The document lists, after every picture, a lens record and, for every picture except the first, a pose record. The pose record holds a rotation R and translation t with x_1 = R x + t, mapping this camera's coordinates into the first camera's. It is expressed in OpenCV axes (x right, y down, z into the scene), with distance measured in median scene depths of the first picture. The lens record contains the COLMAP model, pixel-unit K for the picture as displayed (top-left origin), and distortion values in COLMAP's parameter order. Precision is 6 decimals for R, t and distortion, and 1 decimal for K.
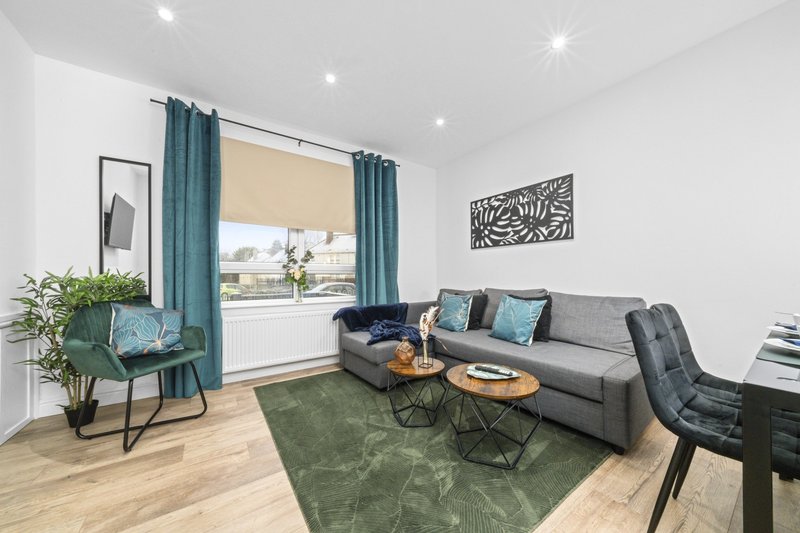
lens RADIAL K [[278.1, 0, 398.4], [0, 278.1, 274.8], [0, 0, 1]] dist [-0.002831, 0.000066]
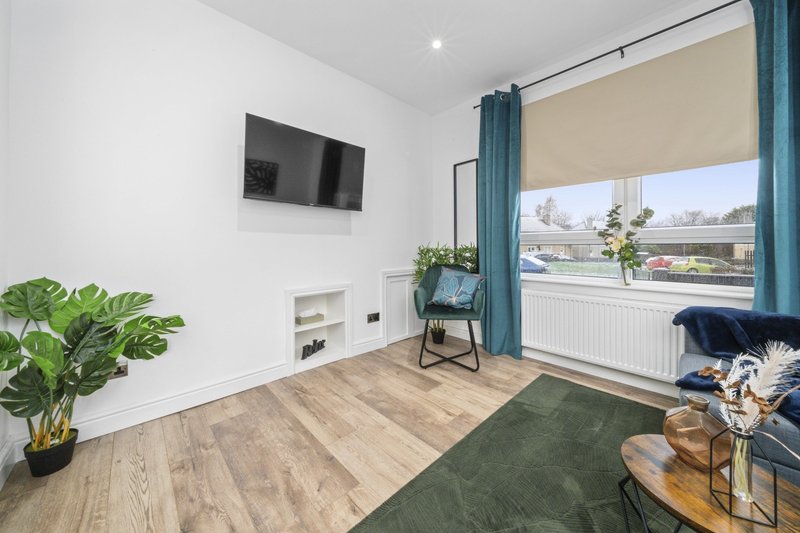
lens RADIAL K [[278.1, 0, 390.9], [0, 278.1, 249.0], [0, 0, 1]] dist [-0.002831, 0.000066]
pose [[0.159187, 0.006536, -0.987227, 0.371349], [0.005316, 0.999958, 0.007477, 0.001365], [0.987234, -0.006439, 0.159146, 0.525962]]
